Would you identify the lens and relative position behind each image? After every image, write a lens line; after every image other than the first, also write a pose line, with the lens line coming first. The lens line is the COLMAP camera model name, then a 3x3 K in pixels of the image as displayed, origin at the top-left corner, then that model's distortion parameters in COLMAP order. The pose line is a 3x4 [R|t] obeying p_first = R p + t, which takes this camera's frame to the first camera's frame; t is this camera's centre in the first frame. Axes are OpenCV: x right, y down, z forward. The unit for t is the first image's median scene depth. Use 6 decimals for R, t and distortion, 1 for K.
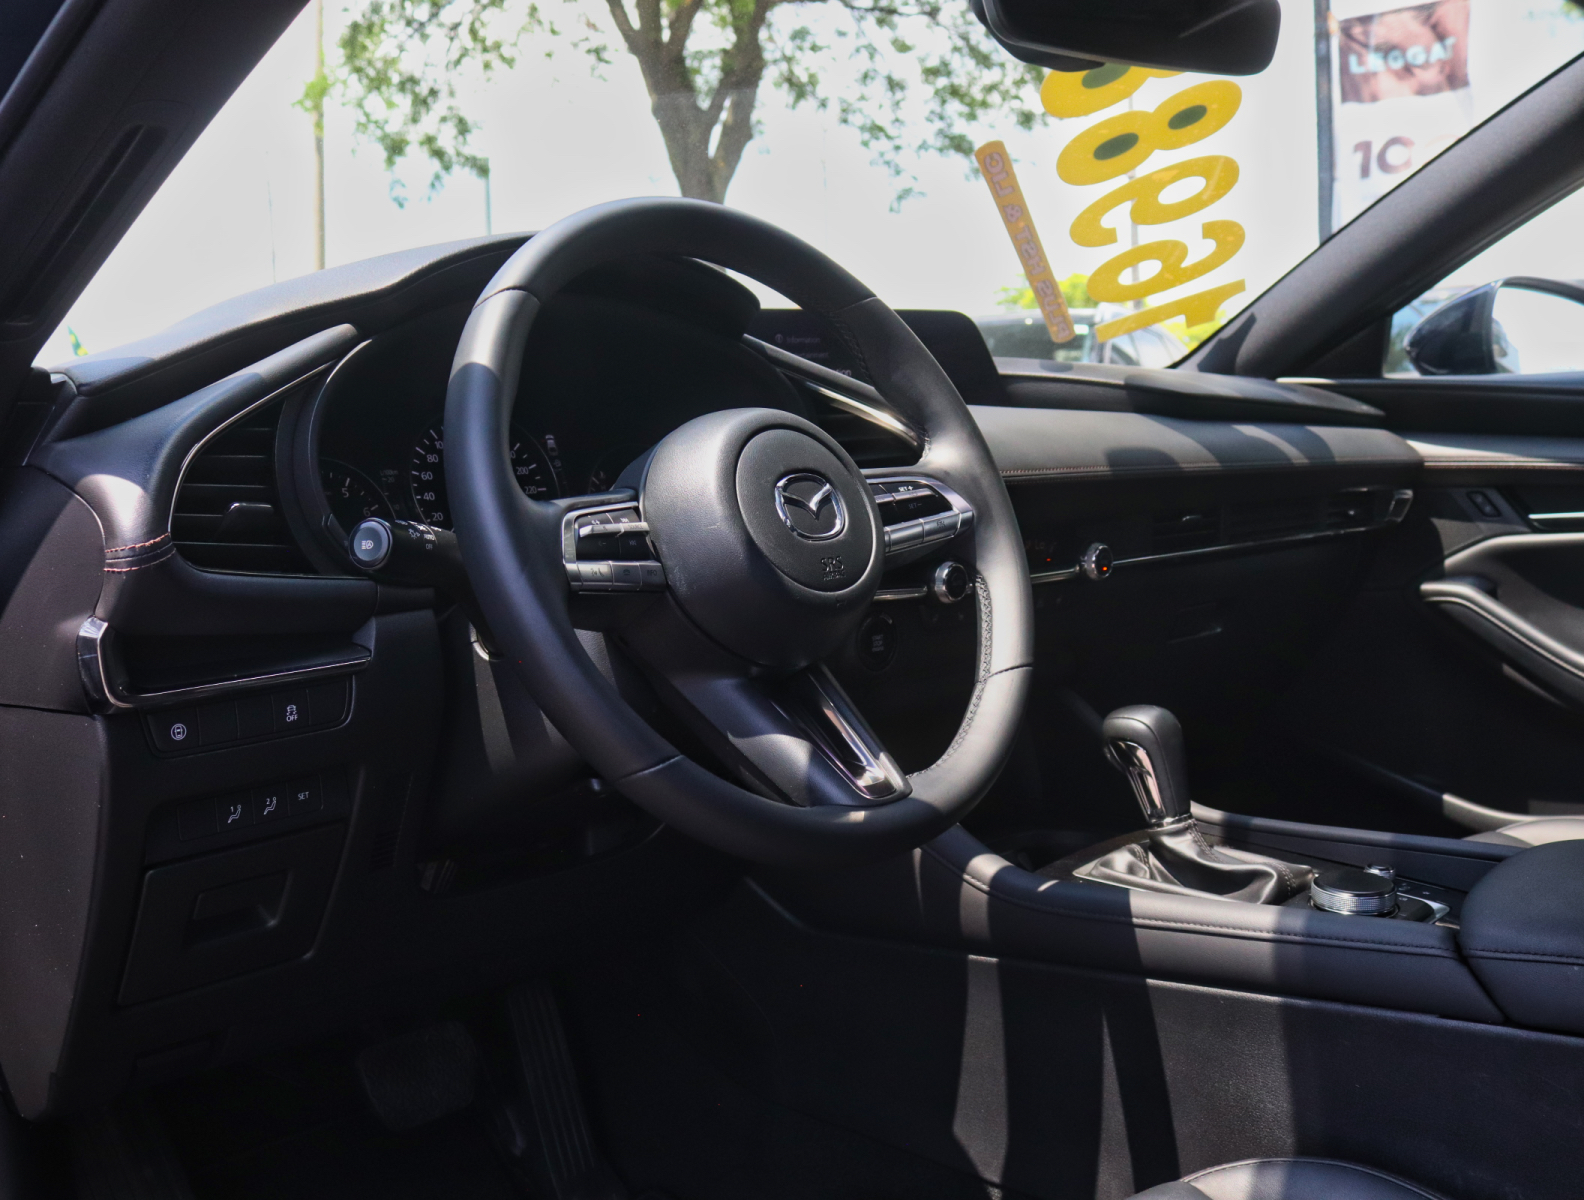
lens RADIAL K [[1527.4, 0, 799.4], [0, 1527.4, 559.3], [0, 0, 1]] dist [-0.146937, 0.142576]
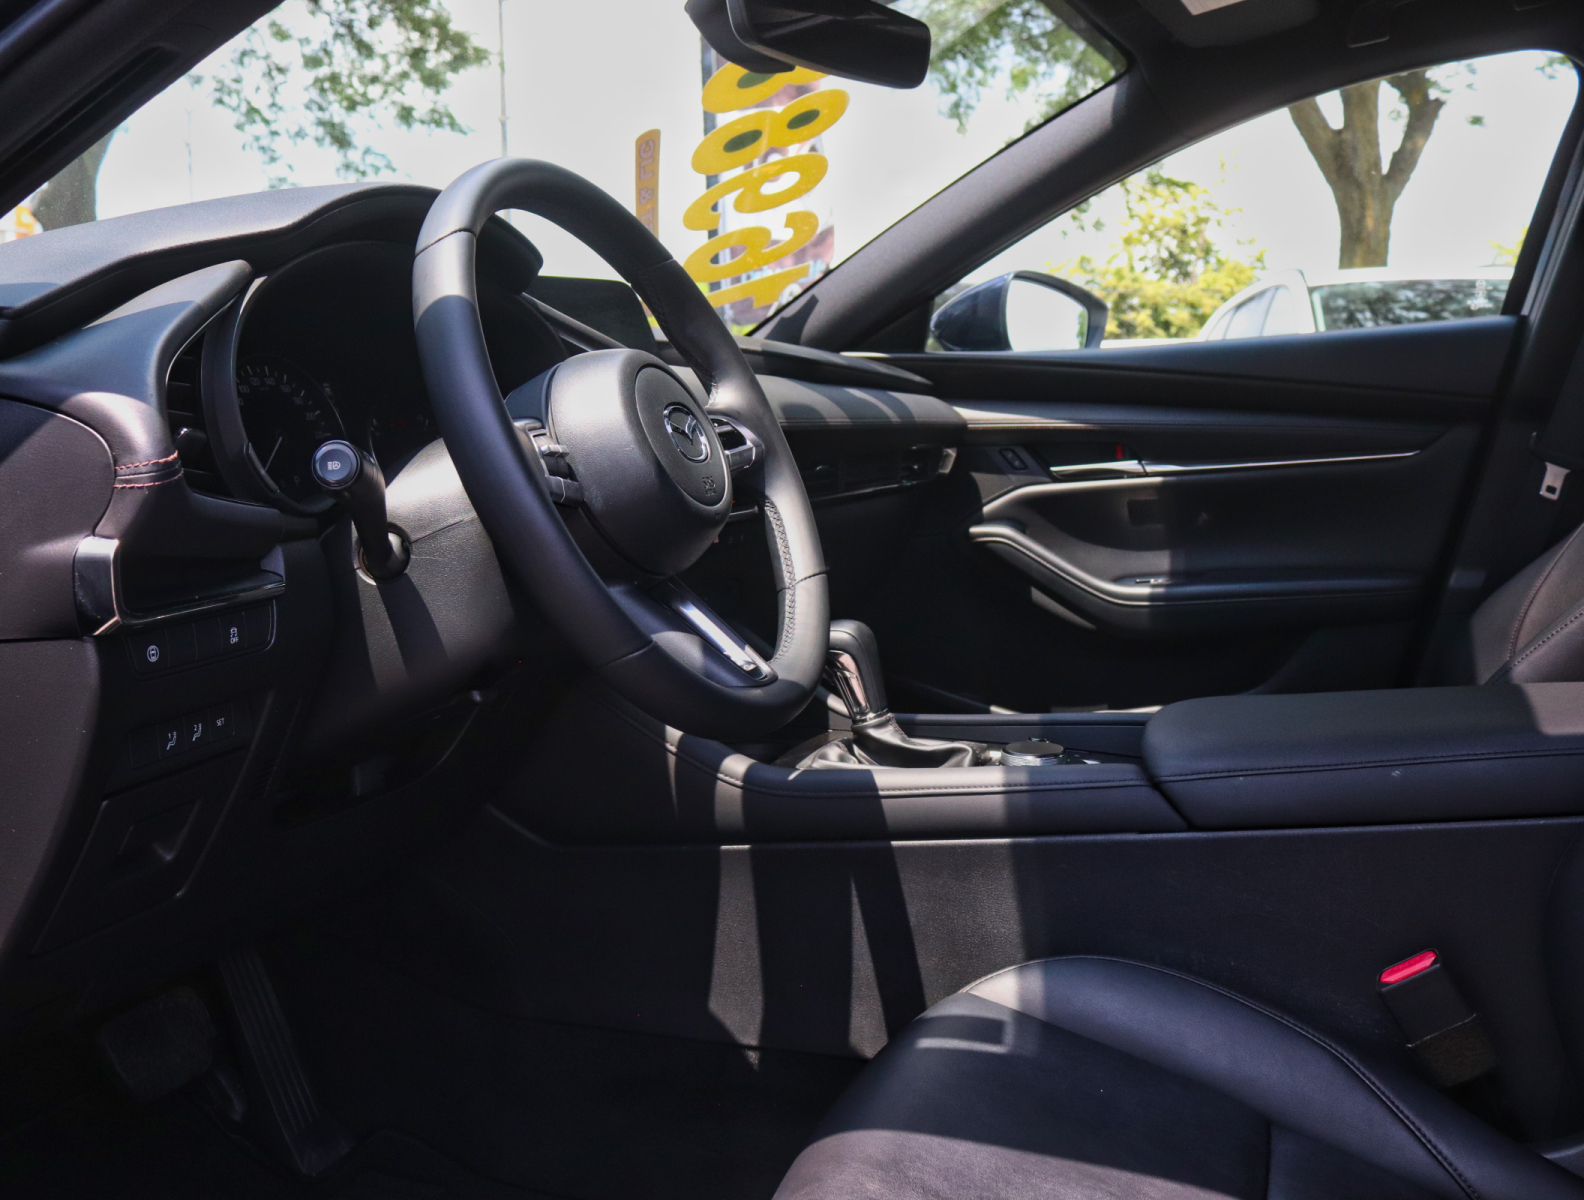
lens RADIAL K [[1527.4, 0, 799.4], [0, 1527.4, 559.3], [0, 0, 1]] dist [-0.146937, 0.142576]
pose [[0.912158, -0.034501, 0.408384, -0.285651], [0.034300, 0.999381, 0.007816, 0.039832], [-0.408401, 0.006878, 0.912777, -0.061434]]
